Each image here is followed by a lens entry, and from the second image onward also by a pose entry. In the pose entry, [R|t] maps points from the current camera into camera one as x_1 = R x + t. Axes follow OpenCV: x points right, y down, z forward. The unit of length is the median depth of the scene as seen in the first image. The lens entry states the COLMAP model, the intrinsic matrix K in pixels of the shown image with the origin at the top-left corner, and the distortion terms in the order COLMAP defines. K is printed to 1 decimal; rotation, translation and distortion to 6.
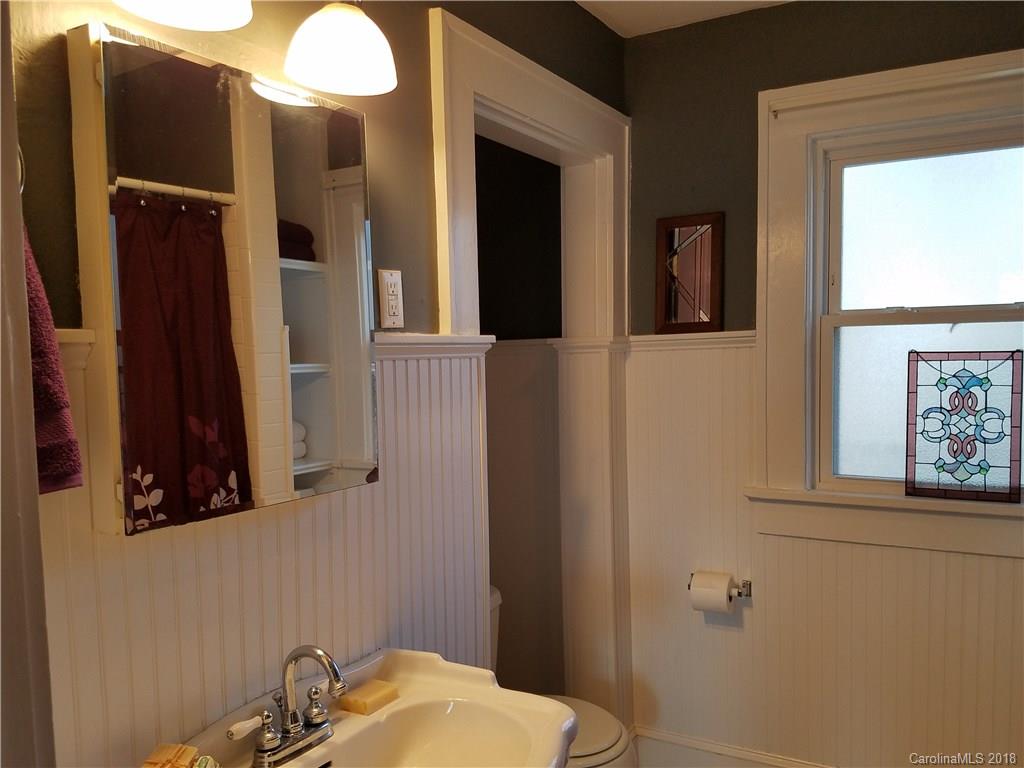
lens RADIAL K [[861.7, 0, 527.5], [0, 861.7, 410.1], [0, 0, 1]] dist [0.262054, -0.505788]
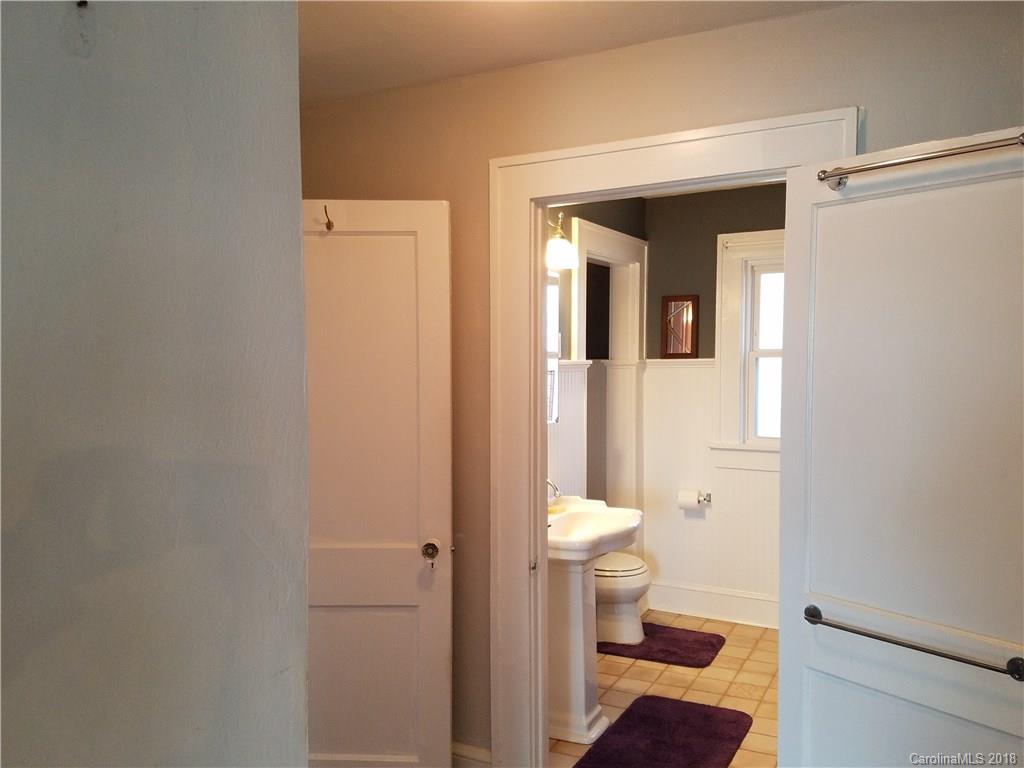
lens RADIAL K [[821.1, 0, 519.4], [0, 821.1, 396.5], [0, 0, 1]] dist [0.254242, -0.418198]
pose [[0.999378, 0.018834, 0.029819, -0.206258], [-0.018186, 0.999595, -0.021877, 0.036925], [-0.030219, 0.021322, 0.999316, -0.754510]]
